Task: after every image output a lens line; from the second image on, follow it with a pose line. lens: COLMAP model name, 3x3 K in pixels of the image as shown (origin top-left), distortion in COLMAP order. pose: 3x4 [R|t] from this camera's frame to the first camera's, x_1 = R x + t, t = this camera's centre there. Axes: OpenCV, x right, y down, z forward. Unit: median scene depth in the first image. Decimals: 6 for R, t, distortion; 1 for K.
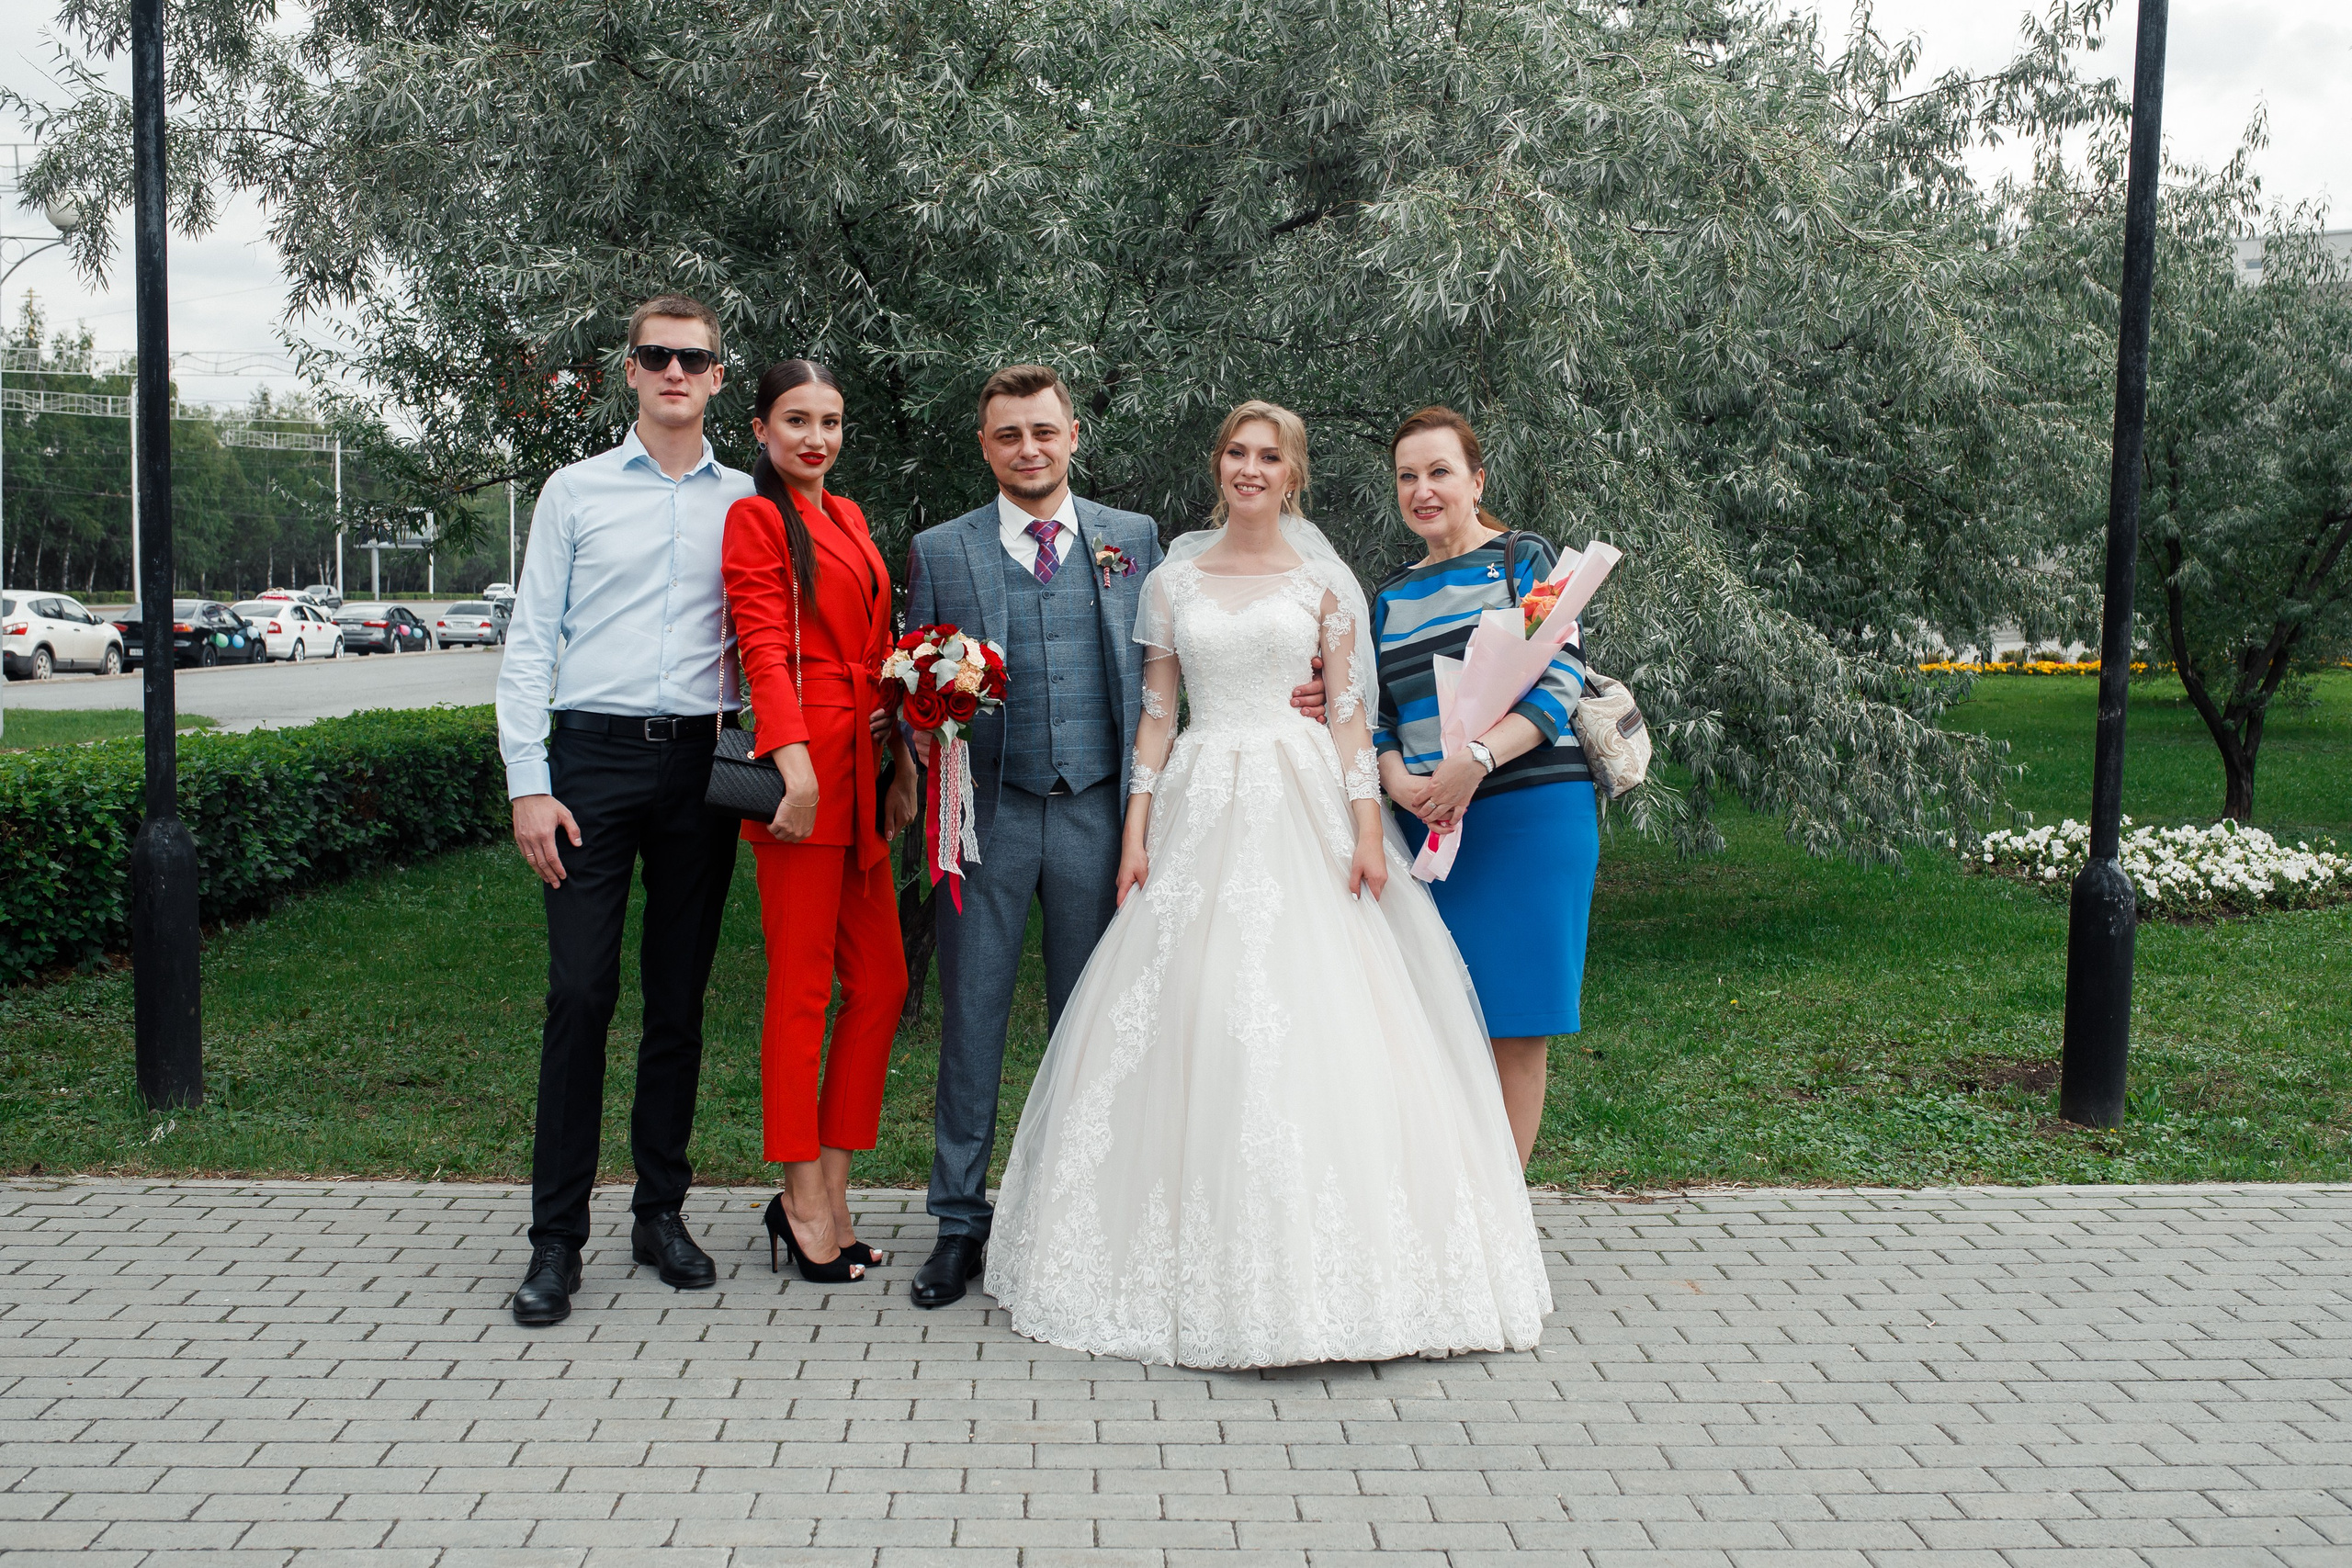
lens RADIAL K [[2272.3, 0, 1166.3], [0, 2272.3, 785.5], [0, 0, 1]] dist [-0.049497, 0.072138]
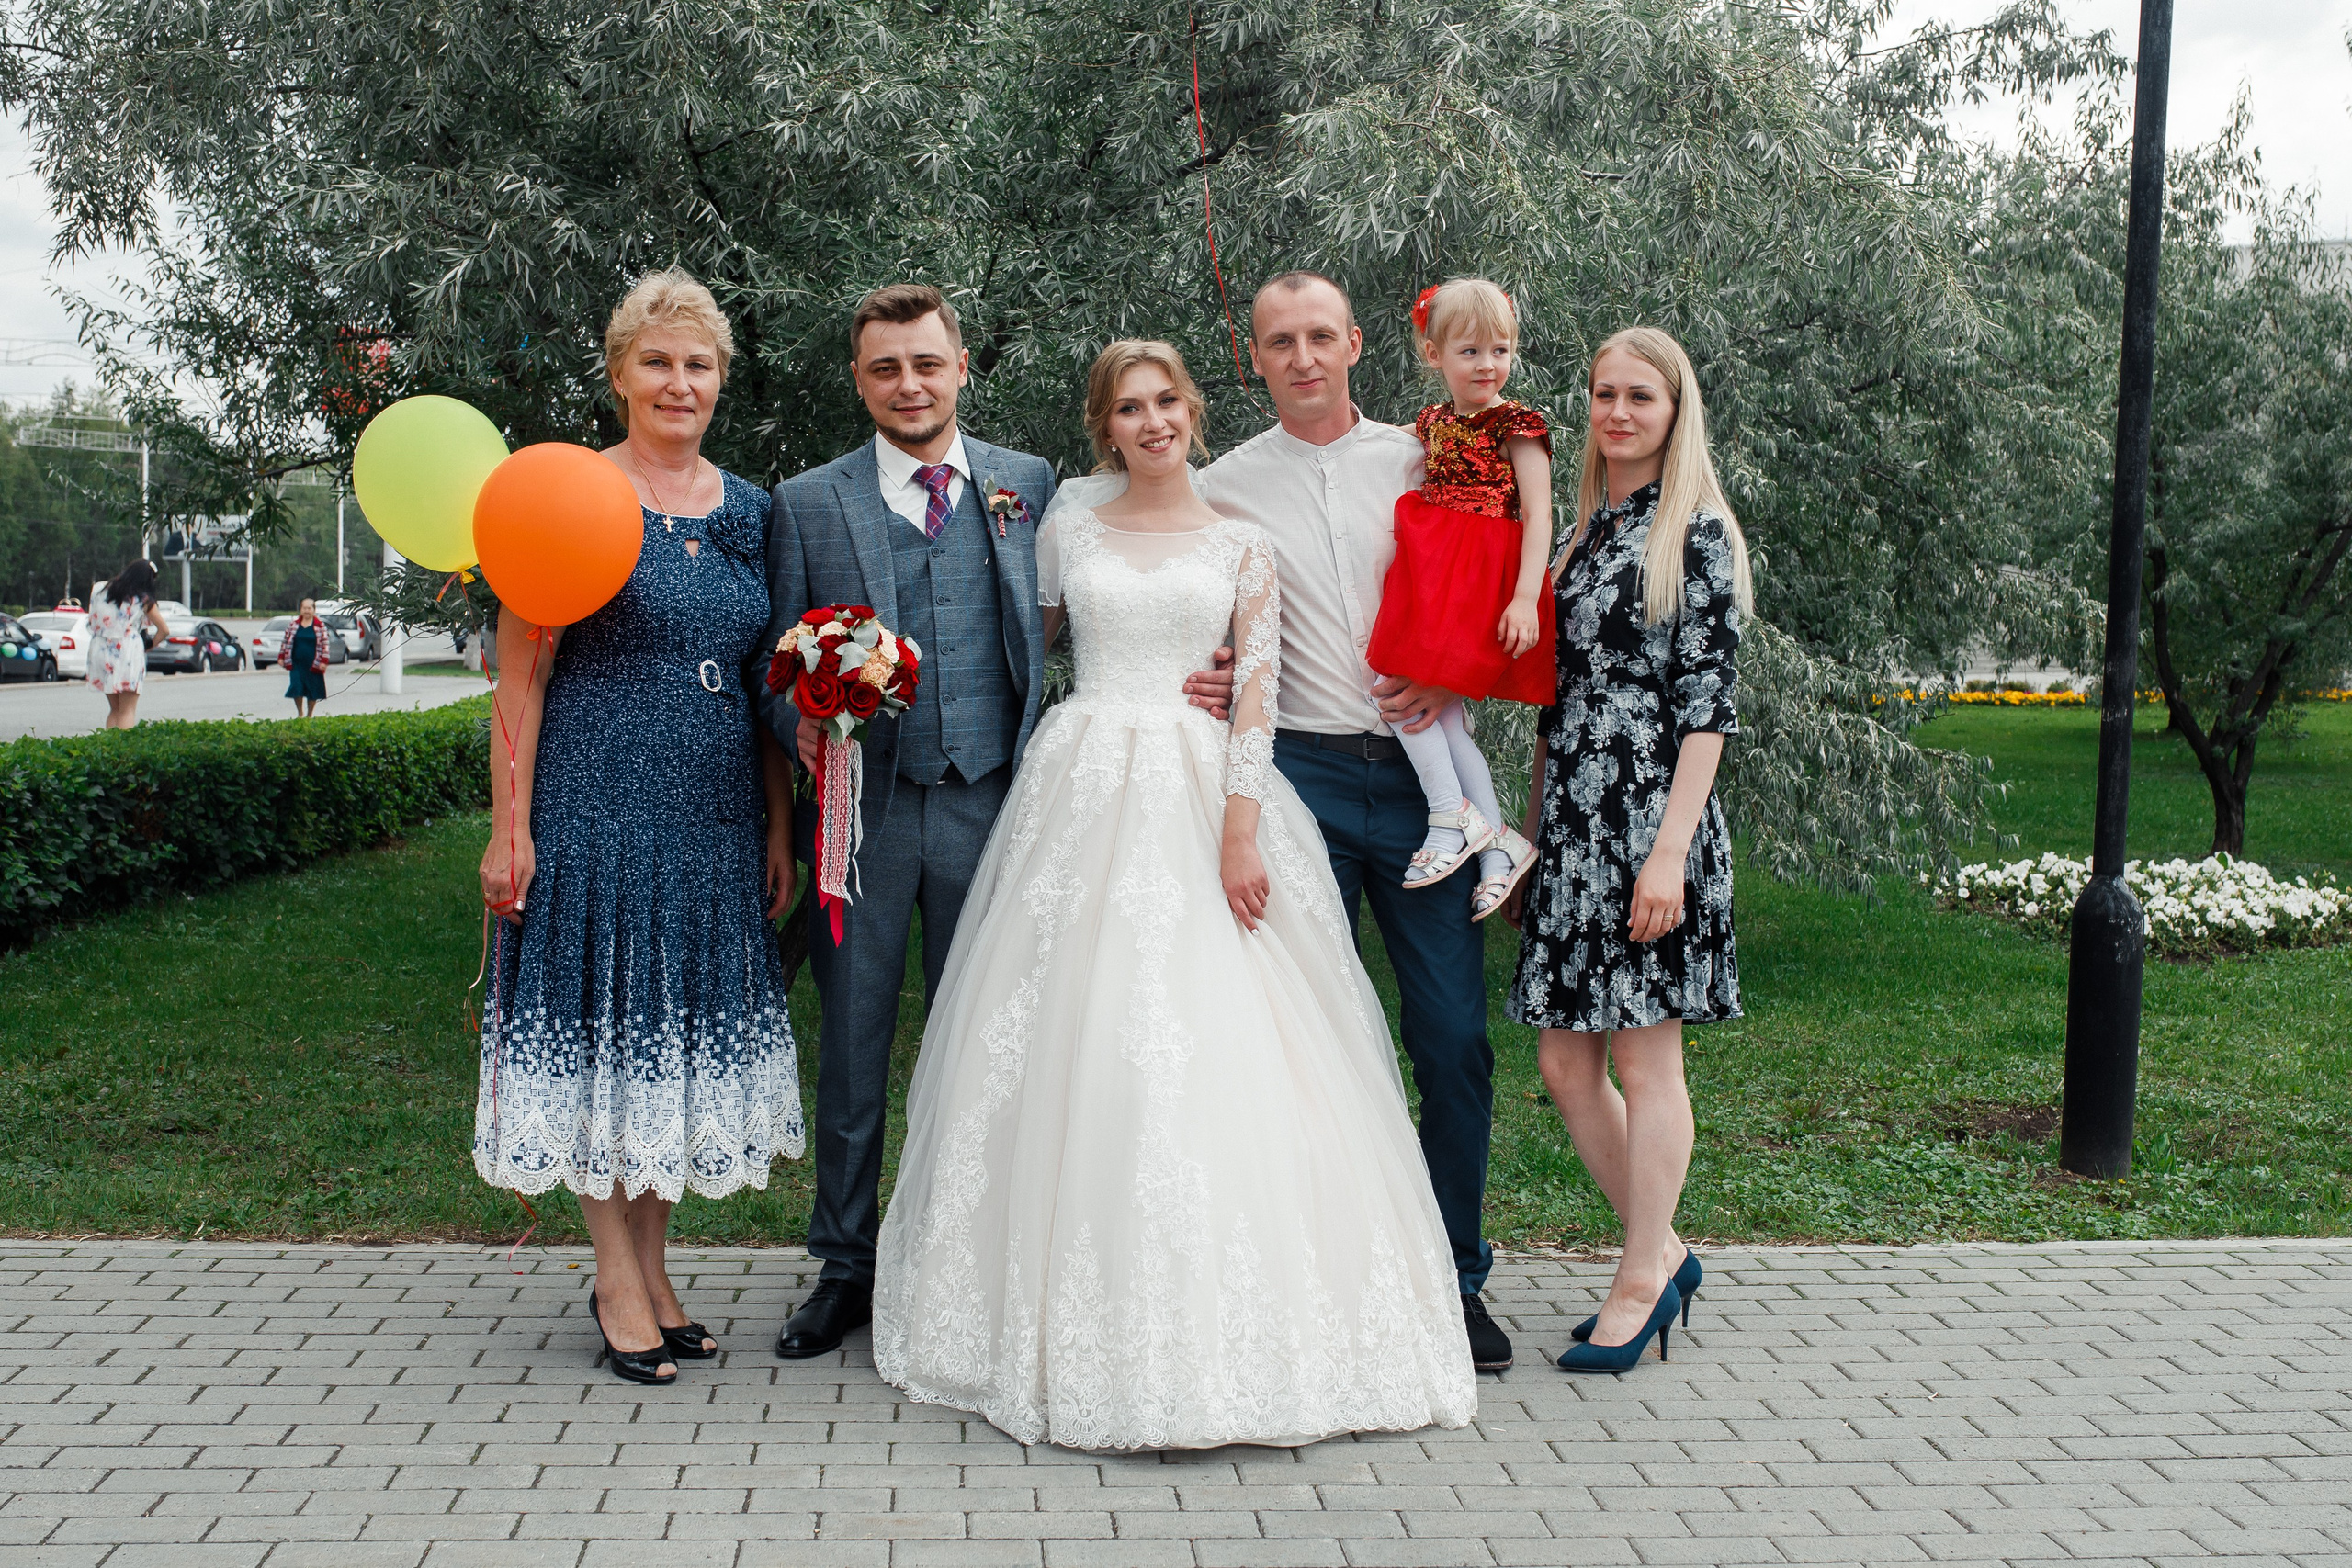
lens RADIAL K [[2476.2, 0, 1168.9], [0, 2476.2, 791.5], [0, 0, 1]] dist [-0.048942, 0.069646]
pose [[0.999041, 0.005267, 0.043456, 0.001881], [-0.004611, 0.999874, -0.015170, 0.014802], [-0.043530, 0.014955, 0.998940, 0.043185]]
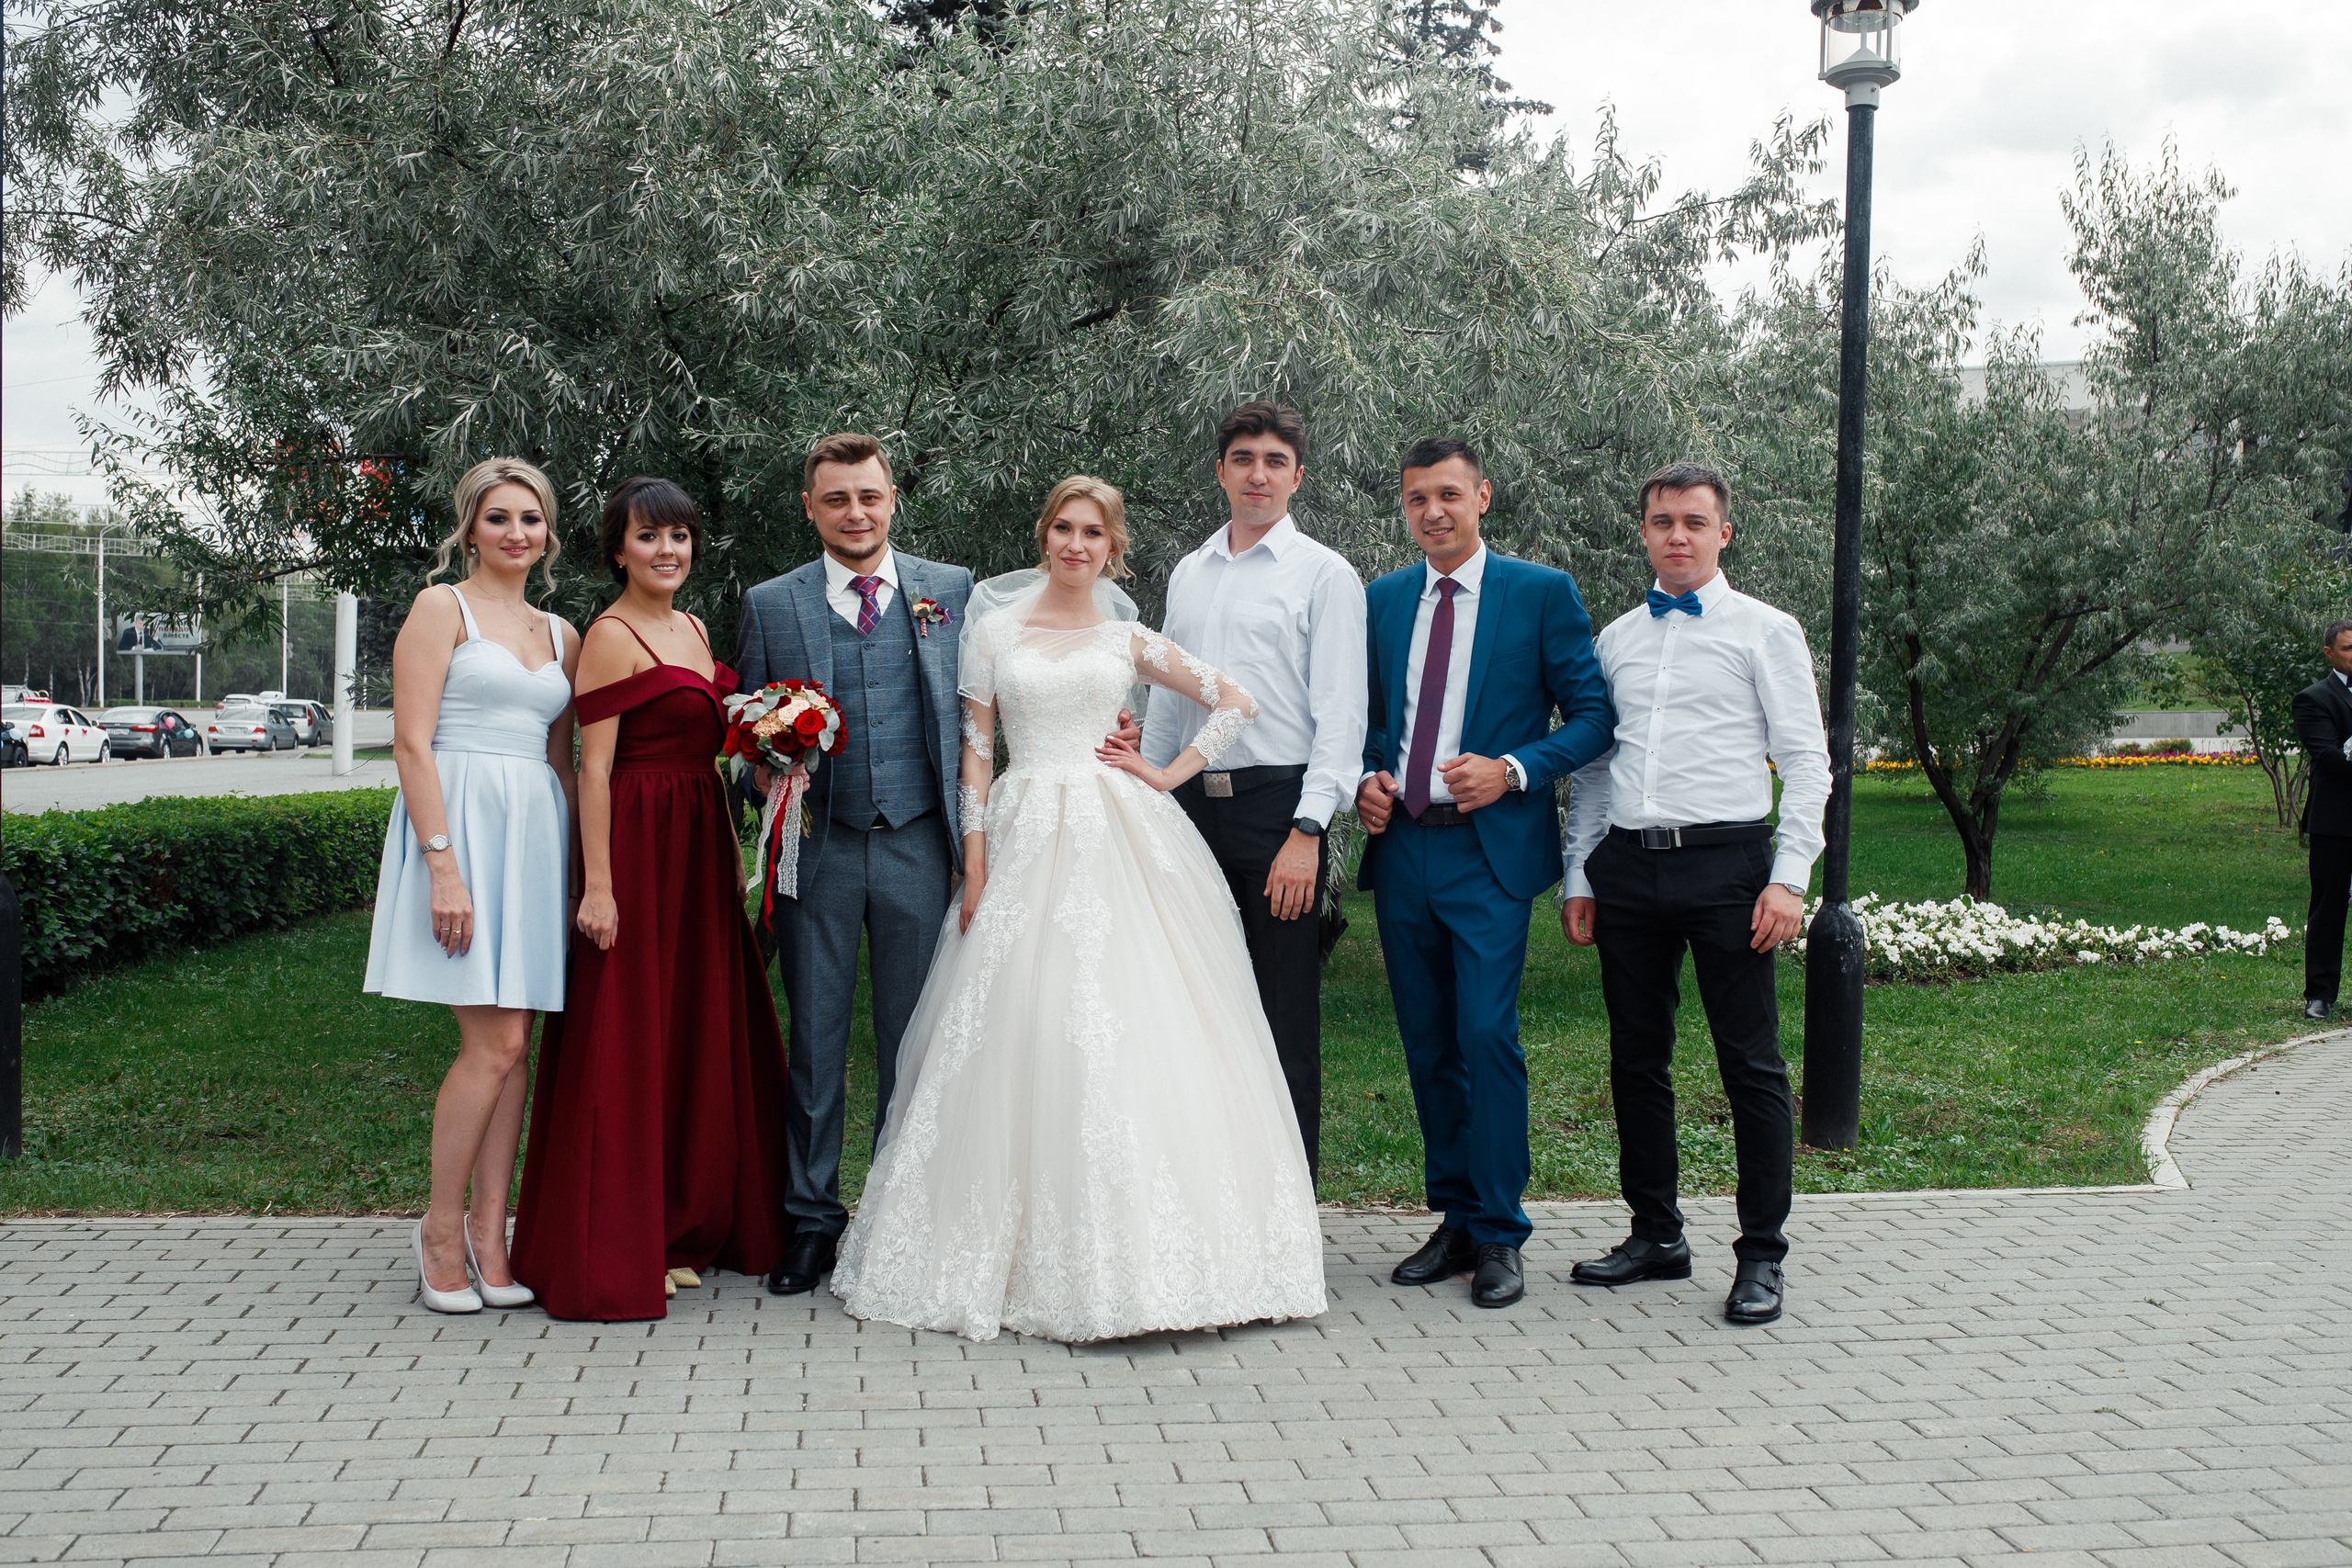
lens RADIAL K [[2270.0, 0, 1171.1], [0, 2270.0, 776.4], [0, 0, 1]] dist [-0.043940, 0.061042]
pose [[0.995538, -0.001346, 0.094352, -0.007631], [0.006323, 0.998602, -0.052472, 0.025867], [-0.094149, 0.052835, 0.994155, -0.060059]]
